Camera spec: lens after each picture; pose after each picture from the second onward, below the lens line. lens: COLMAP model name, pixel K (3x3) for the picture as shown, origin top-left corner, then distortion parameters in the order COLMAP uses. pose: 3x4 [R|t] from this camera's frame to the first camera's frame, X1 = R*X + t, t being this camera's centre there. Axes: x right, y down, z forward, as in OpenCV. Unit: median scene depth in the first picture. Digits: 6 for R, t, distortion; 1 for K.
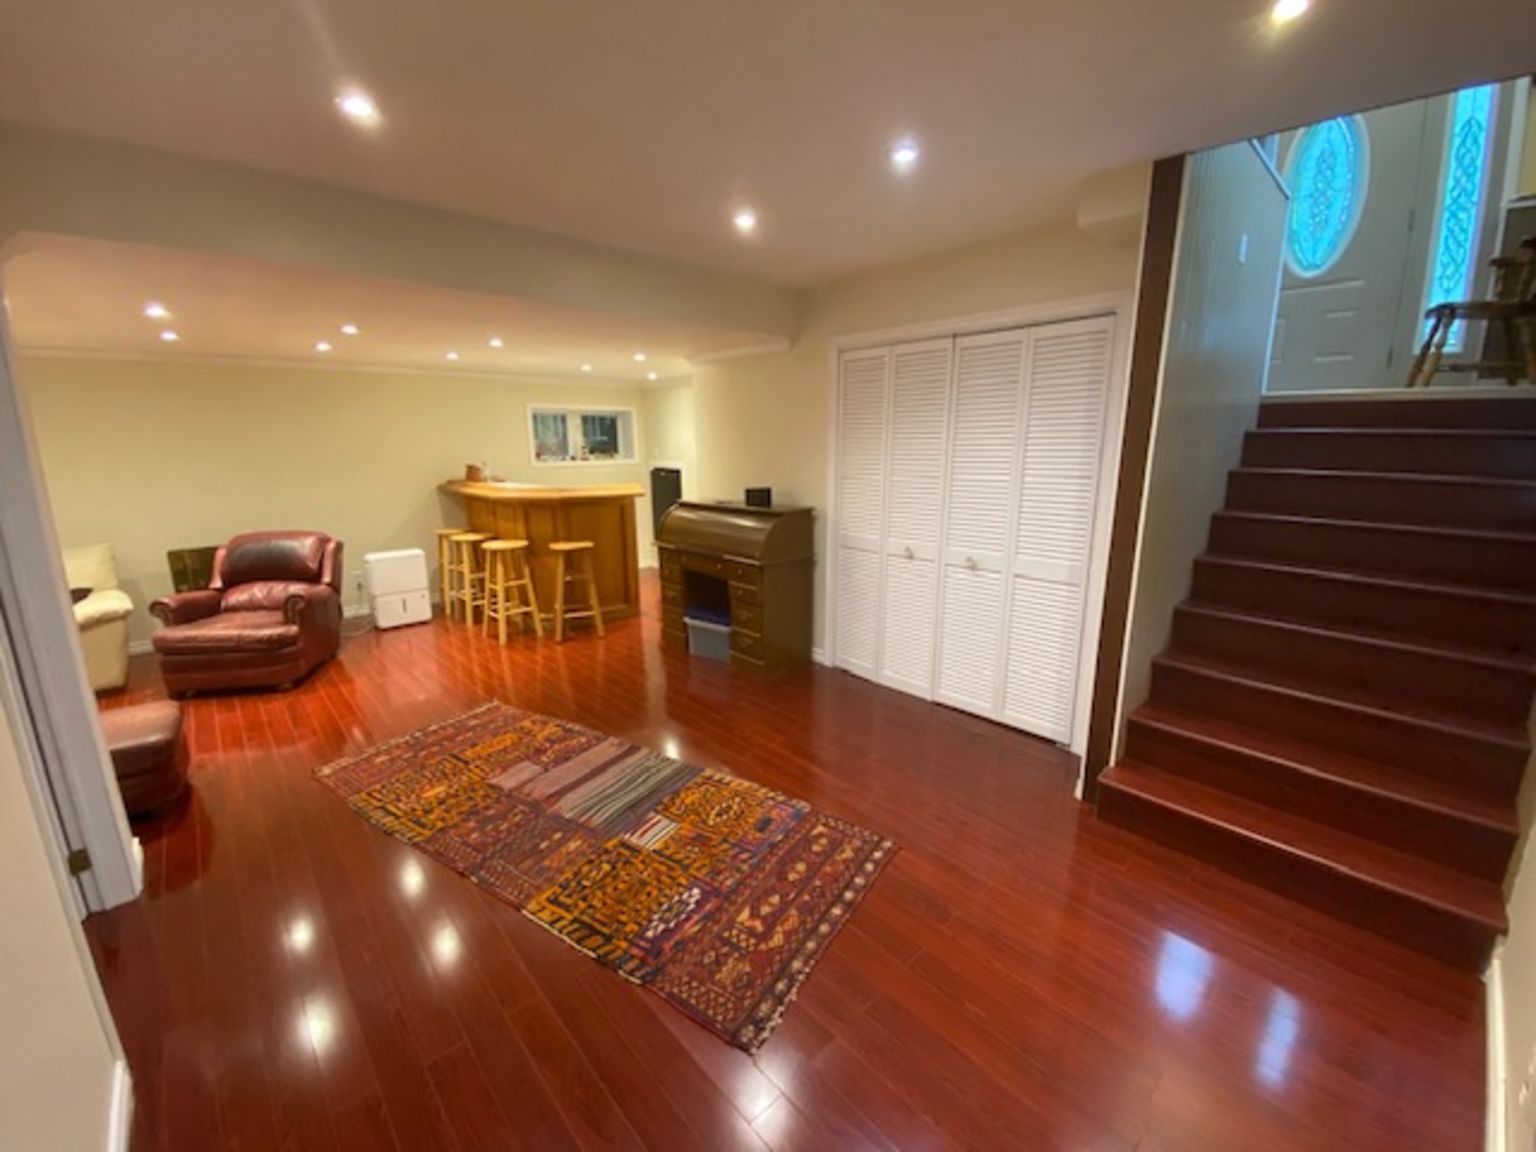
lens RADIAL K [[629.1, 0, 777.2], [0, 629.1, 575.7], [0, 0, 1]] dist [0.013209, -0.000821]
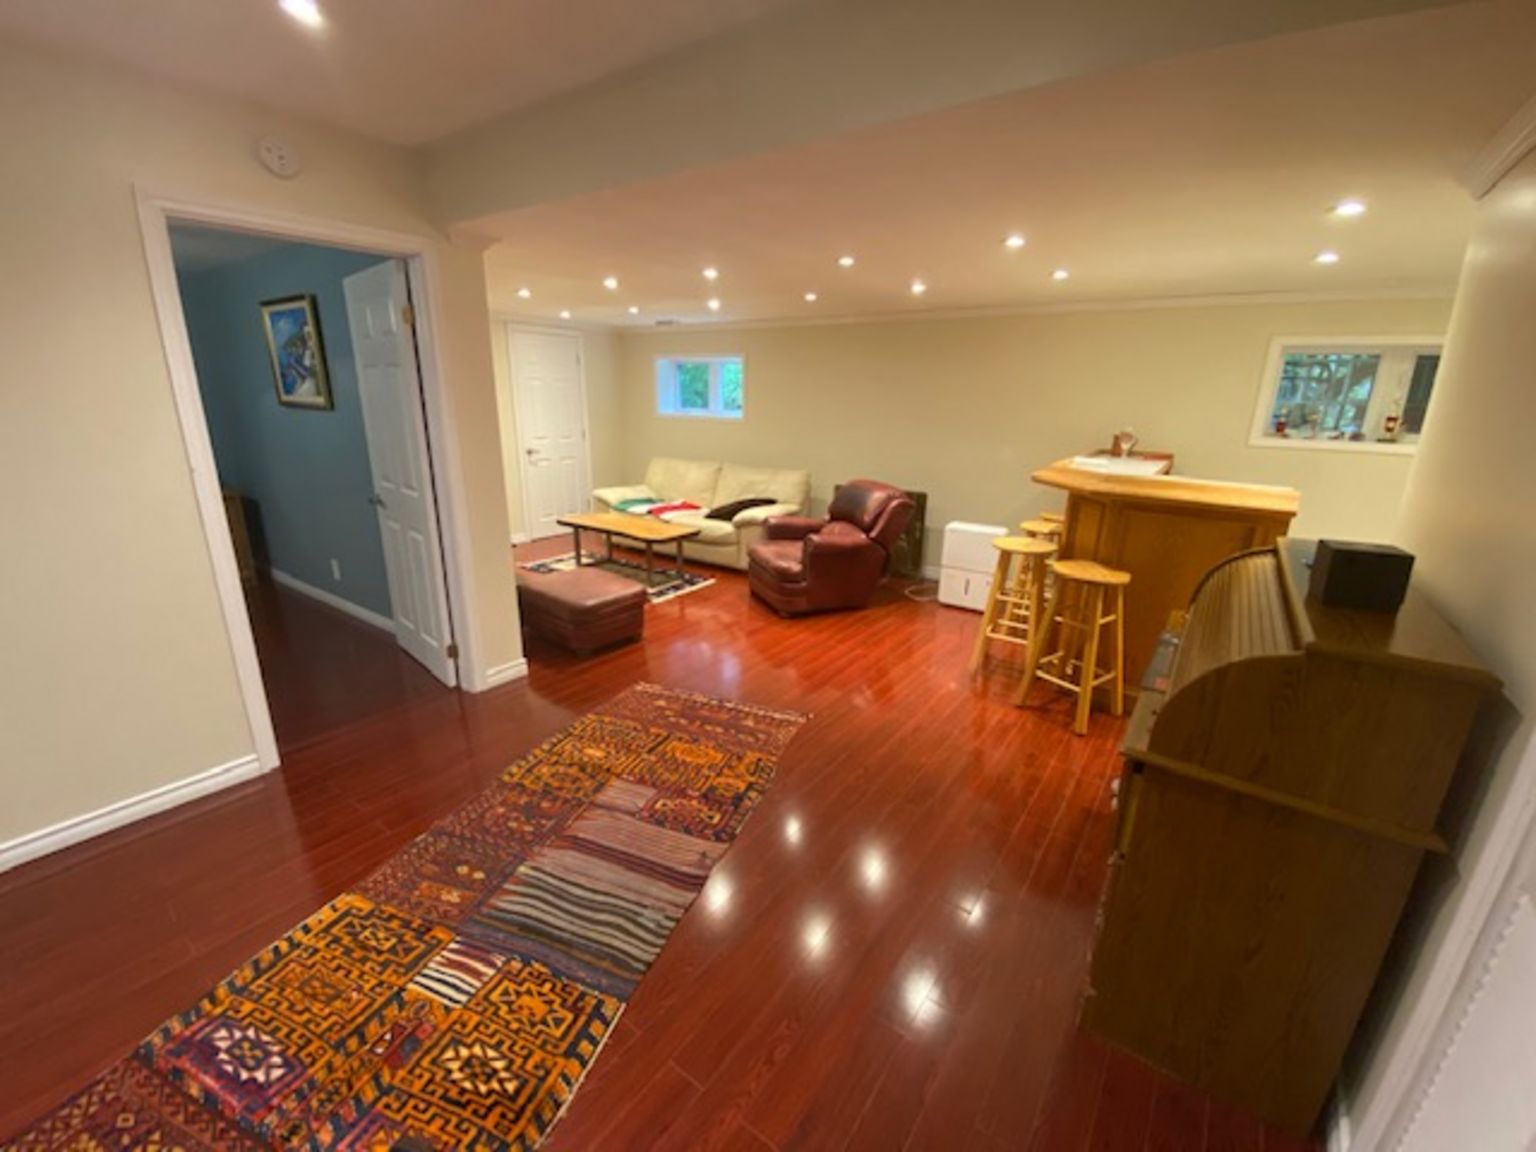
lens RADIAL K [[629.1, 0, 767.2], [0, 629.1, 577.6], [0, 0, 1]] dist [0.013209, -0.000821]
pose [[0.184109, 0.285367, -0.940569, 0.199803], [-0.235832, 0.941799, 0.239578, -0.121580], [0.954194, 0.177708, 0.240693, 0.587332]]
